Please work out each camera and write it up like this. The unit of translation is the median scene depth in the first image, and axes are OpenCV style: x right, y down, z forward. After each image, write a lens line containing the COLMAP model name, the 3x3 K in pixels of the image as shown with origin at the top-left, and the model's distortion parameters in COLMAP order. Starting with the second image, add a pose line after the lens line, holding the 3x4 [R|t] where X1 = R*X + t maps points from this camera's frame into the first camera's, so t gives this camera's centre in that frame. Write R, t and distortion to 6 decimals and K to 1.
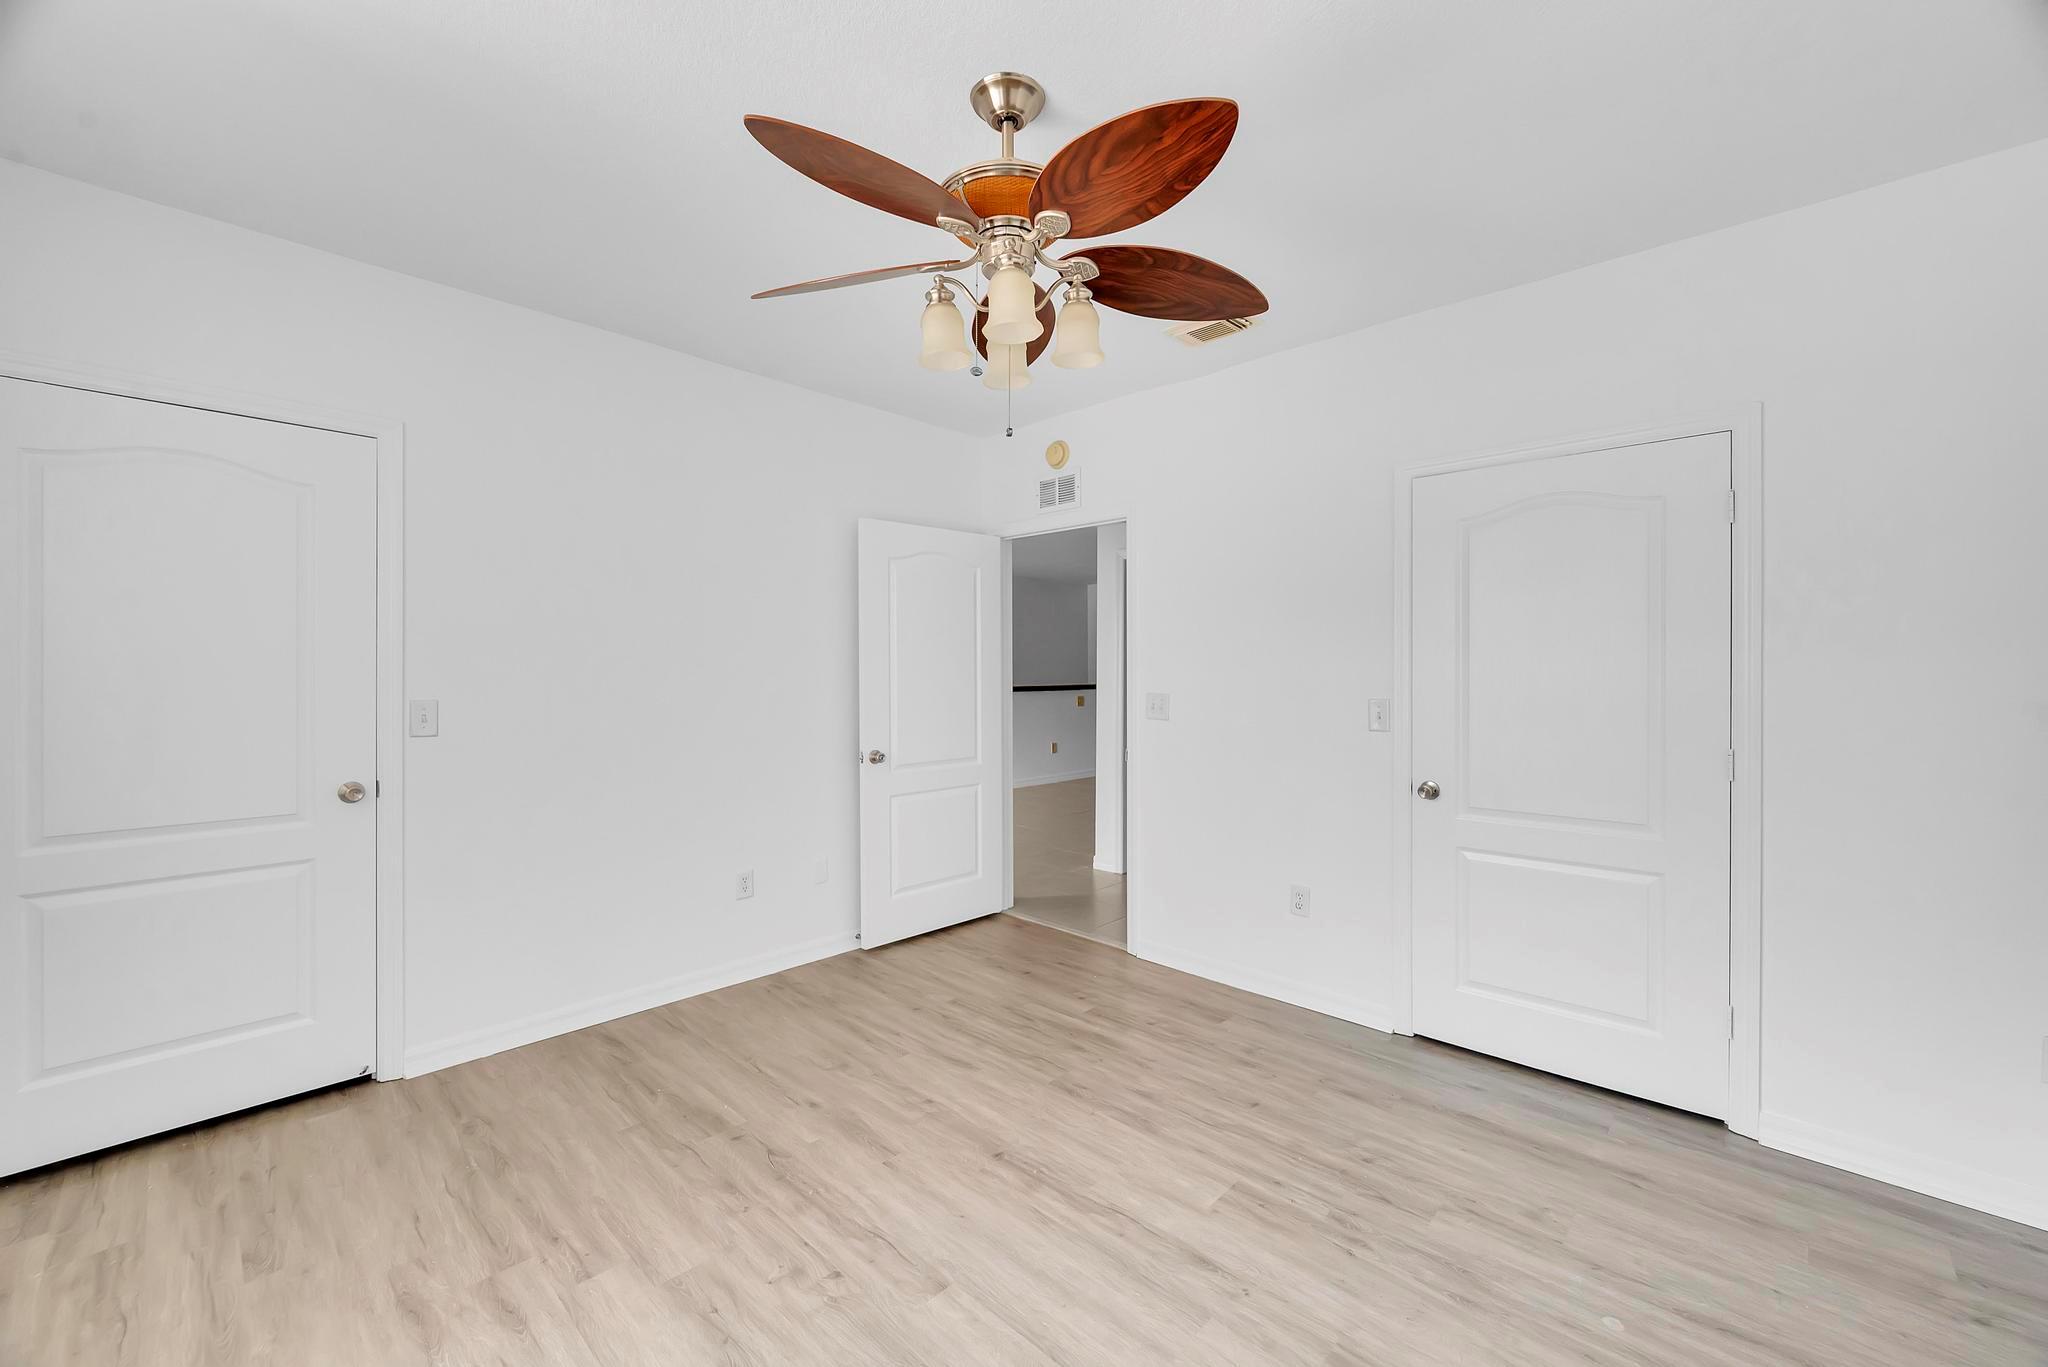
lens RADIAL K [[812.1, 0, 1027.2], [0, 812.1, 673.1], [0, 0, 1]] dist [0.000050, 0.000282]
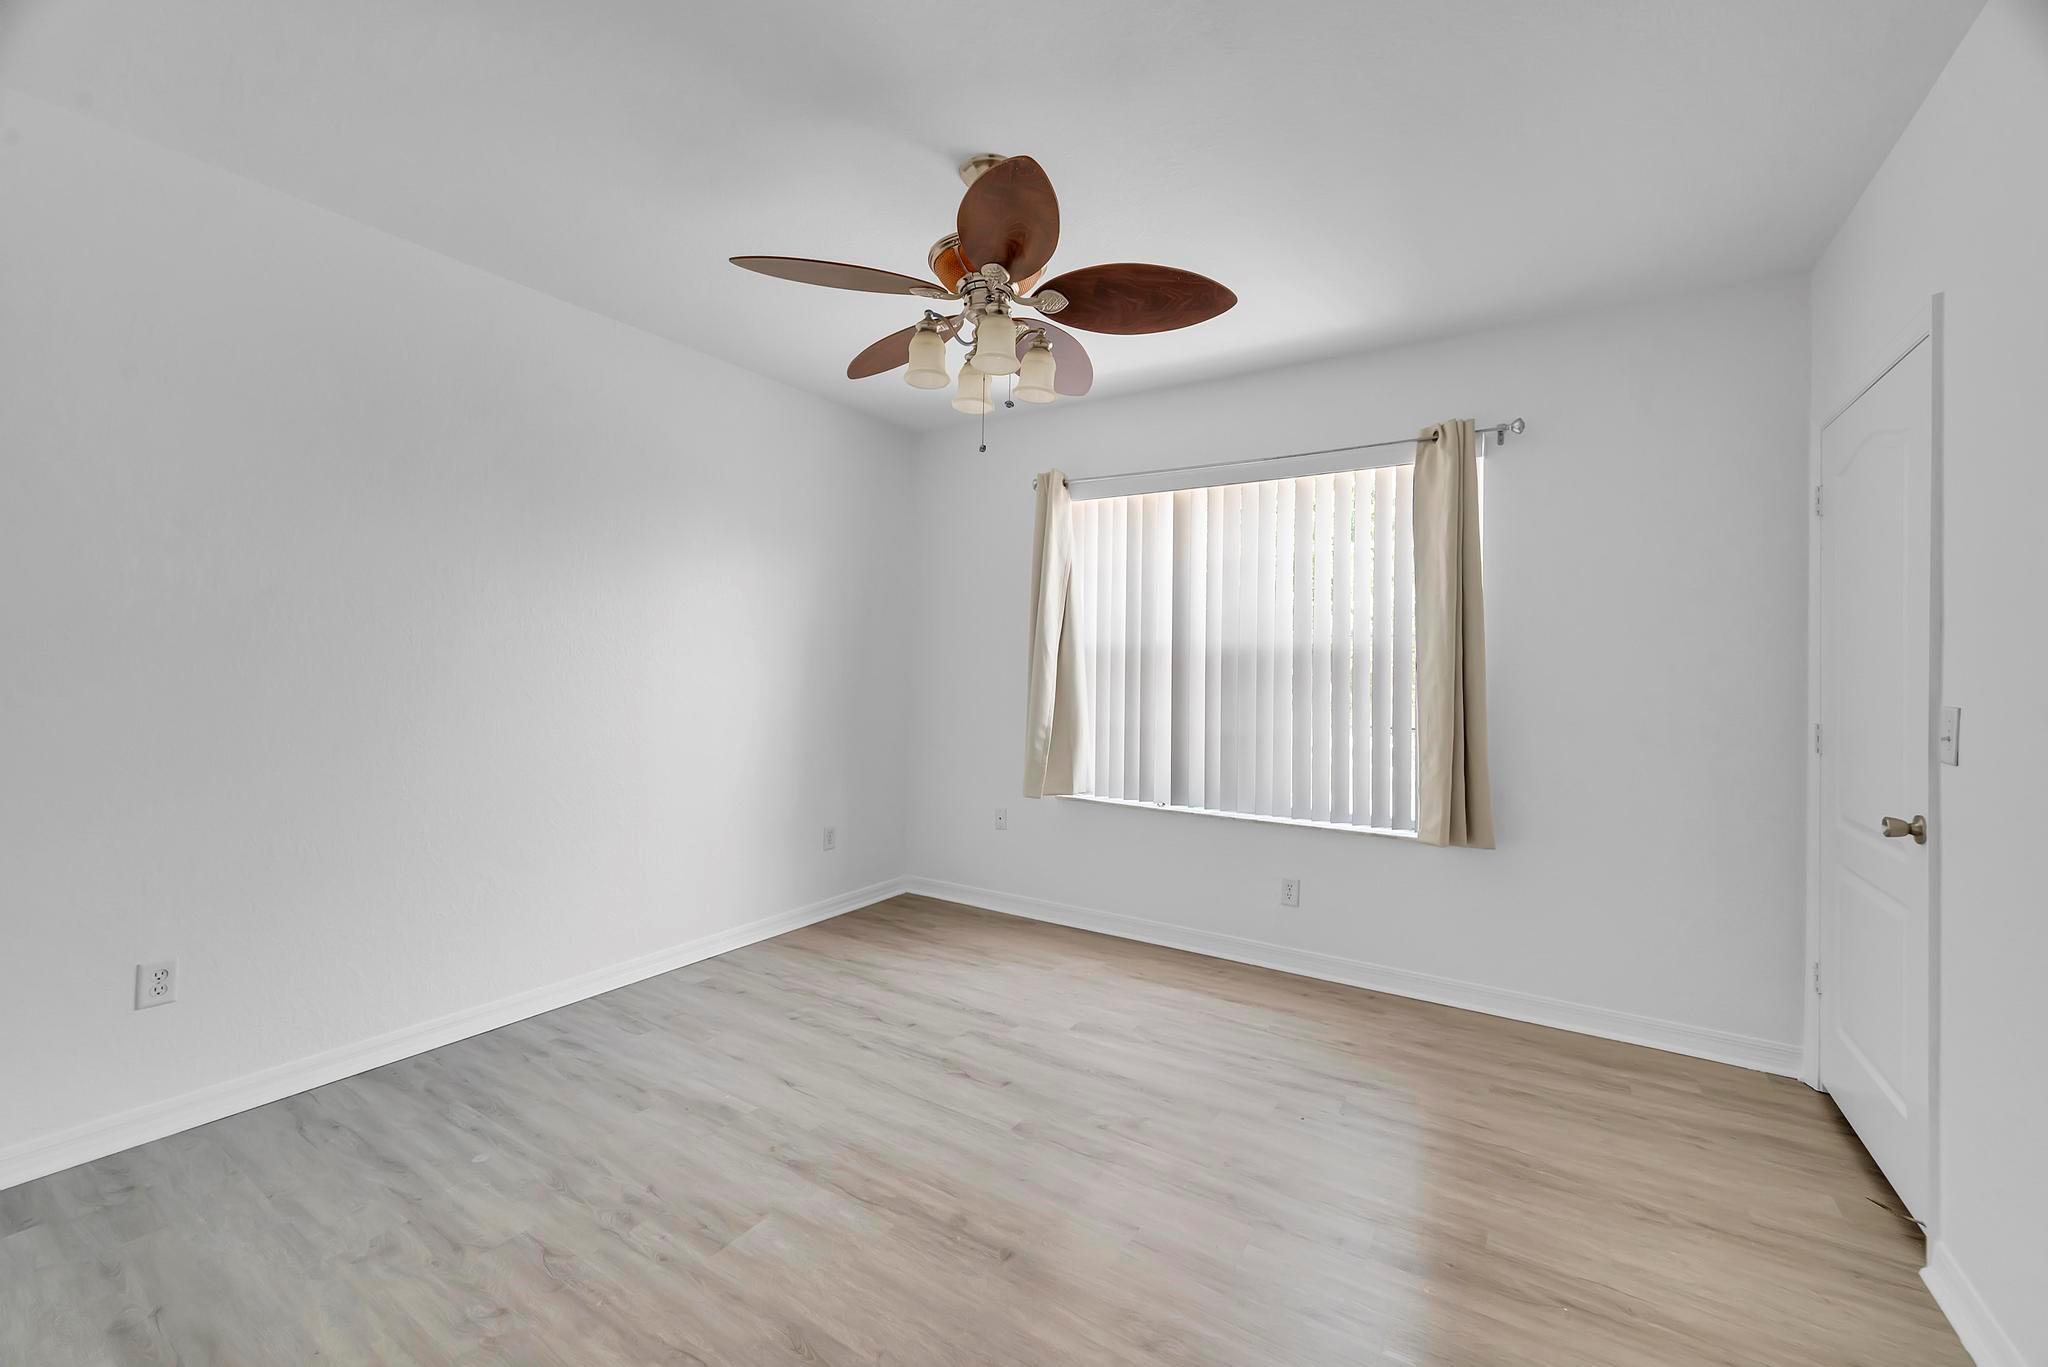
lens RADIAL K [[812.1, 0, 1030.9], [0, 812.1, 672.6], [0, 0, 1]] dist [0.000050, 0.000282]
pose [[-0.980627, -0.017062, -0.195138, 0.122051], [-0.018750, 0.999801, 0.006810, 0.021357], [0.194983, 0.010337, -0.980752, 2.025317]]
